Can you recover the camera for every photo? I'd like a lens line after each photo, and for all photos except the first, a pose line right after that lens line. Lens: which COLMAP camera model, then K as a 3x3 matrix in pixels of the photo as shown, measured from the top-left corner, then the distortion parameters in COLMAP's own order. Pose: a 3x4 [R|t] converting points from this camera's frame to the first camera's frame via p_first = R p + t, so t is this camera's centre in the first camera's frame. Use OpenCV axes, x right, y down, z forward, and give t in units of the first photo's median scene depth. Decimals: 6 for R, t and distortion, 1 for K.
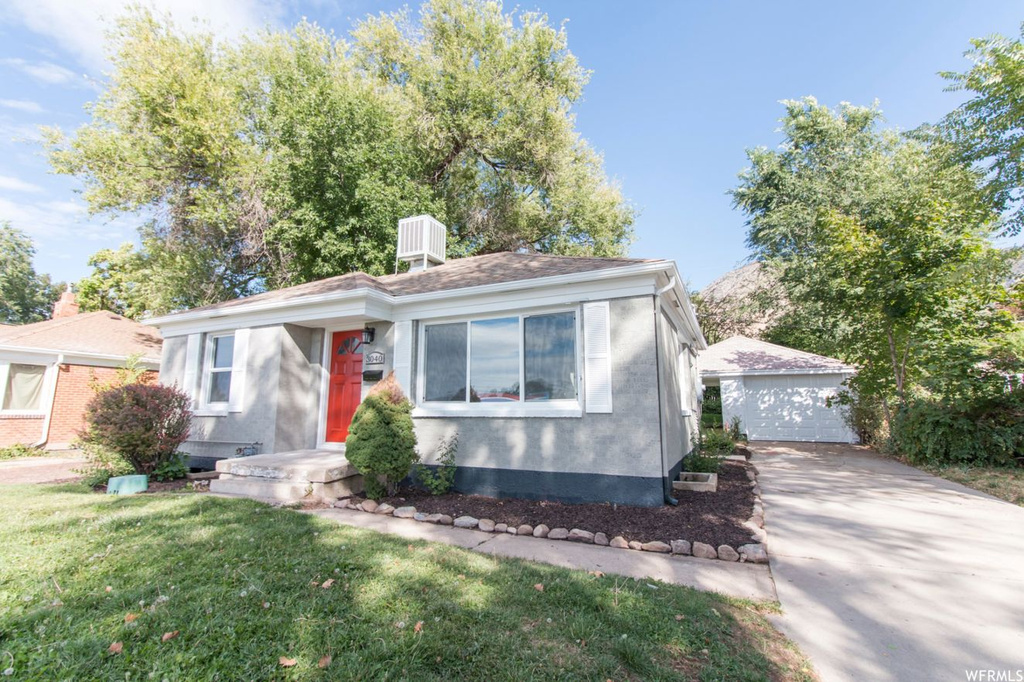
lens RADIAL K [[471.4, 0, 512.0], [0, 471.4, 341.0], [0, 0, 1]] dist [0.000502, -0.000156]
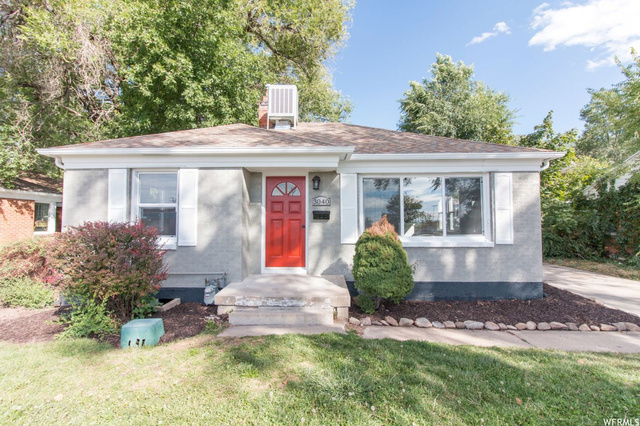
lens RADIAL K [[288.6, 0, 320.0], [0, 288.6, 213.0], [0, 0, 1]] dist [0.002876, 0.000240]
pose [[0.912296, 0.010006, 0.409409, -0.641392], [-0.058852, 0.992528, 0.106884, -0.014598], [-0.405280, -0.121604, 0.906069, 0.314488]]
